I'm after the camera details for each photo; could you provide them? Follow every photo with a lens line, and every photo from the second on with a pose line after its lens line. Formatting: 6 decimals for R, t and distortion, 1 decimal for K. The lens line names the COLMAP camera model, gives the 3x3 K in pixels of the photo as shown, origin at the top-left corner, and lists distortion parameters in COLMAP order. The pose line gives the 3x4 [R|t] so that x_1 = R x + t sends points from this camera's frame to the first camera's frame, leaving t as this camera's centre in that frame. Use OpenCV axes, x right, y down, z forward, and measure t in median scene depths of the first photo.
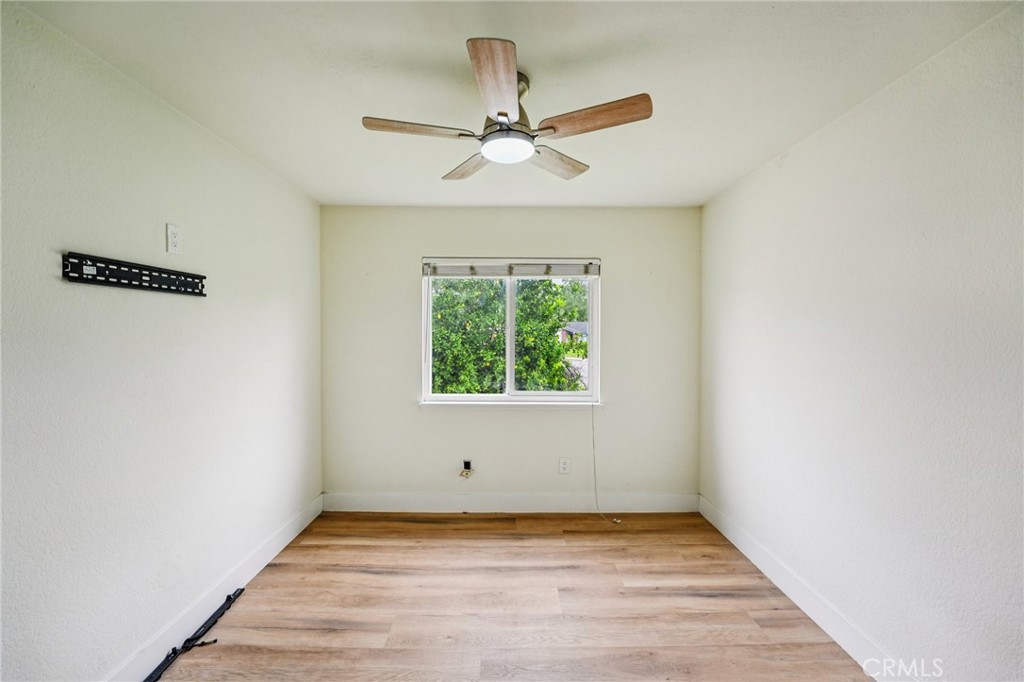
lens RADIAL K [[426.6, 0, 514.4], [0, 426.6, 337.5], [0, 0, 1]] dist [0.000028, -0.000021]
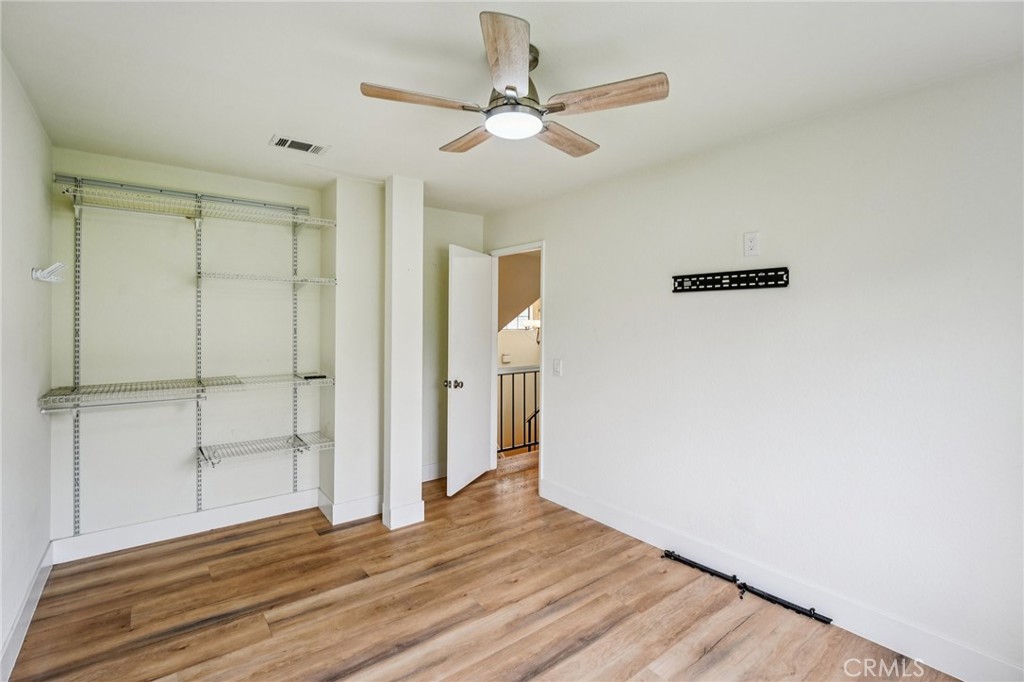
lens RADIAL K [[470.0, 0, 513.9], [0, 470.0, 335.6], [0, 0, 1]] dist [-0.000933, -0.000060]
pose [[-0.783123, -0.007622, -0.621820, 0.561107], [-0.032367, 0.999069, 0.028517, 0.012745], [0.621024, 0.042459, -0.782641, 1.655304]]
